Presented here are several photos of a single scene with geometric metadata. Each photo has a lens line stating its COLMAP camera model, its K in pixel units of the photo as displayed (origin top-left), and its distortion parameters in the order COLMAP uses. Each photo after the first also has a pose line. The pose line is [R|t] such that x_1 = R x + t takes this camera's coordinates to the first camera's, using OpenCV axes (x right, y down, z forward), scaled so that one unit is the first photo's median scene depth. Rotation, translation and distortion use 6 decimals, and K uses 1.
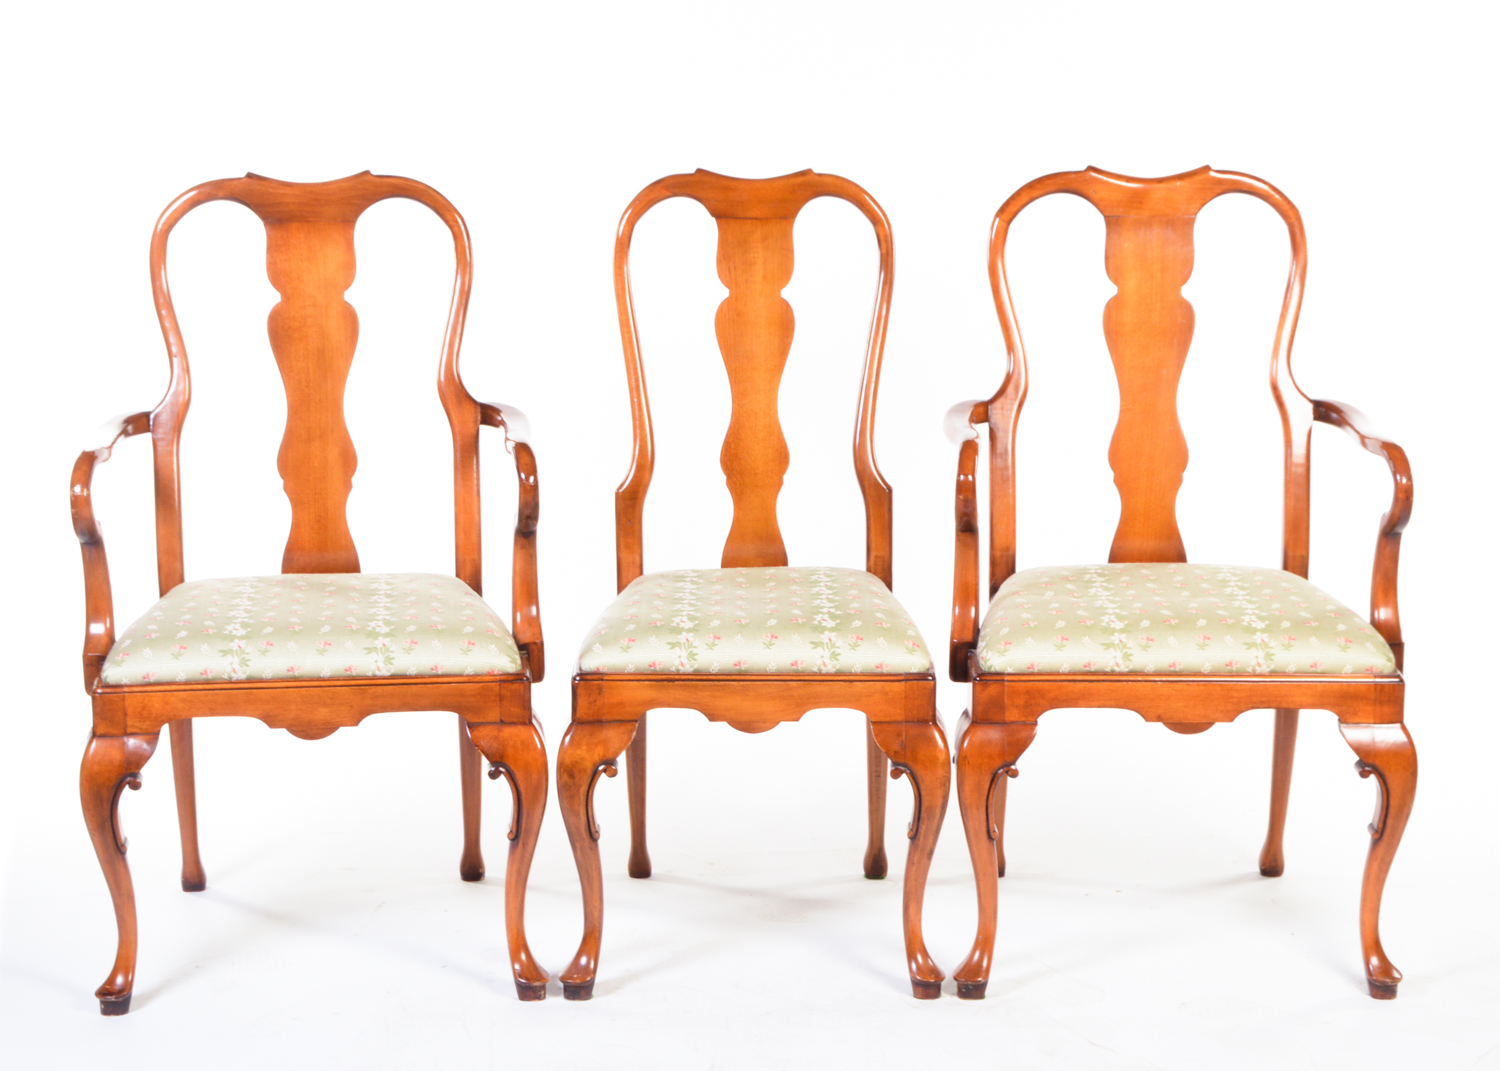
lens RADIAL K [[2886.6, 0, 803.9], [0, 2886.6, 604.4], [0, 0, 1]] dist [-0.095556, 0.000000]
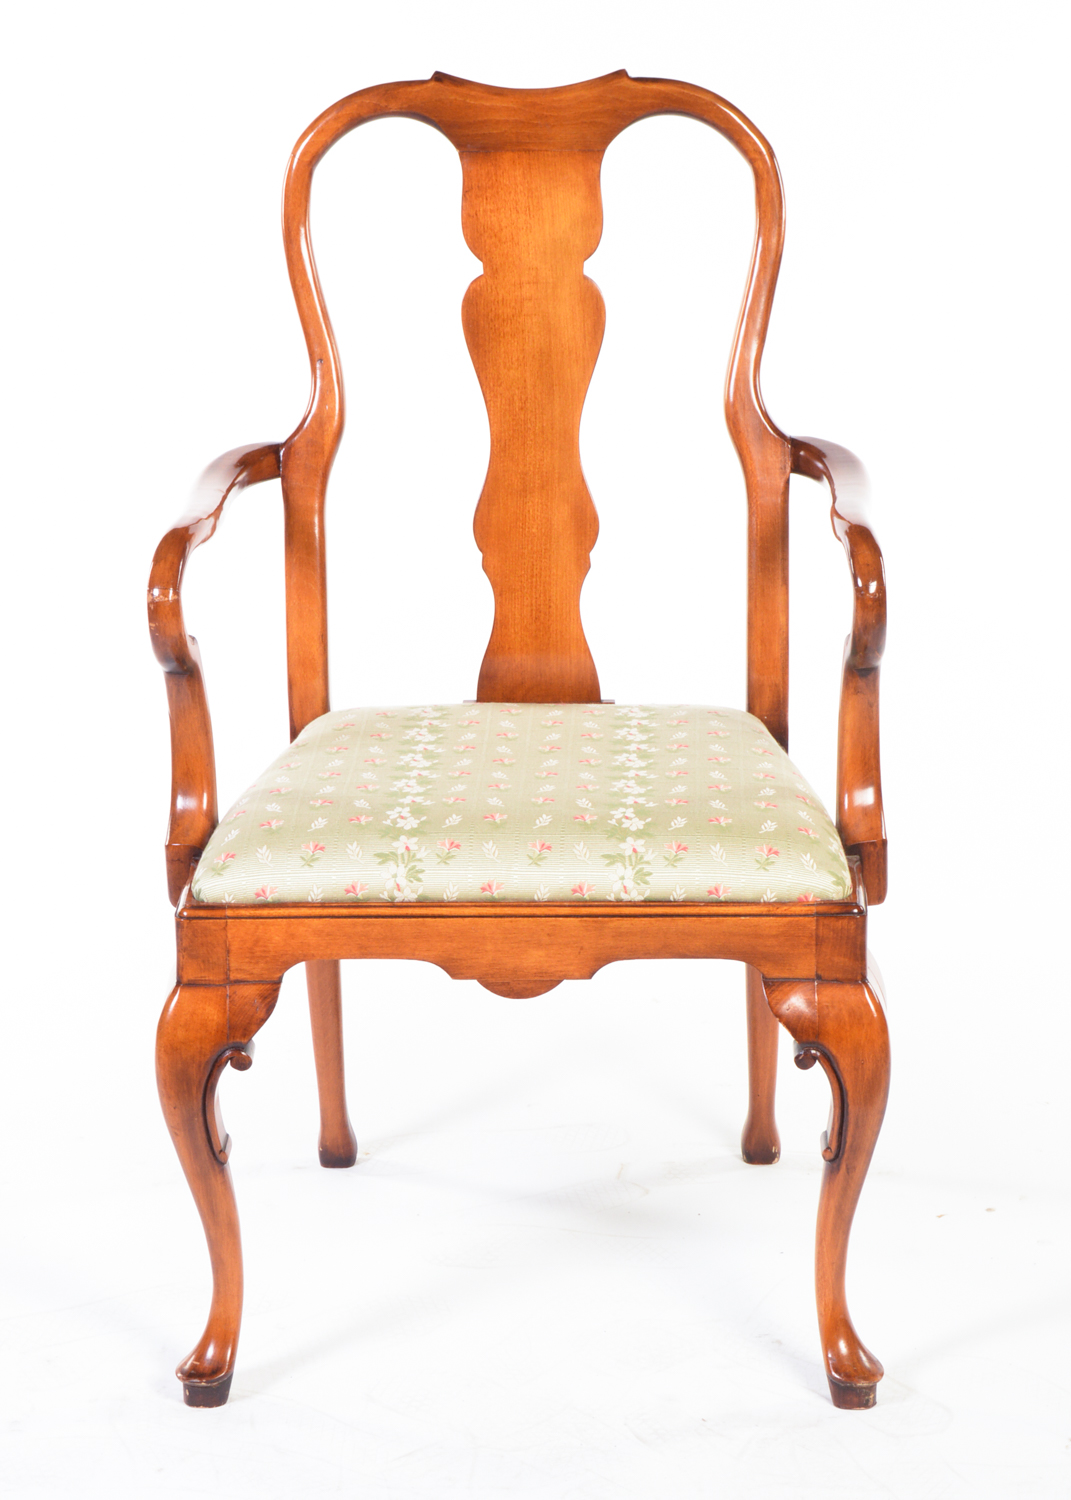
lens RADIAL K [[3680.1, 0, 601.9], [0, 3680.1, 736.5], [0, 0, 1]] dist [-0.055479, 0.000000]
pose [[0.988384, 0.030197, -0.148948, -0.030751], [-0.020357, 0.997535, 0.067151, -0.058185], [0.150609, -0.063339, 0.986562, 0.188227]]
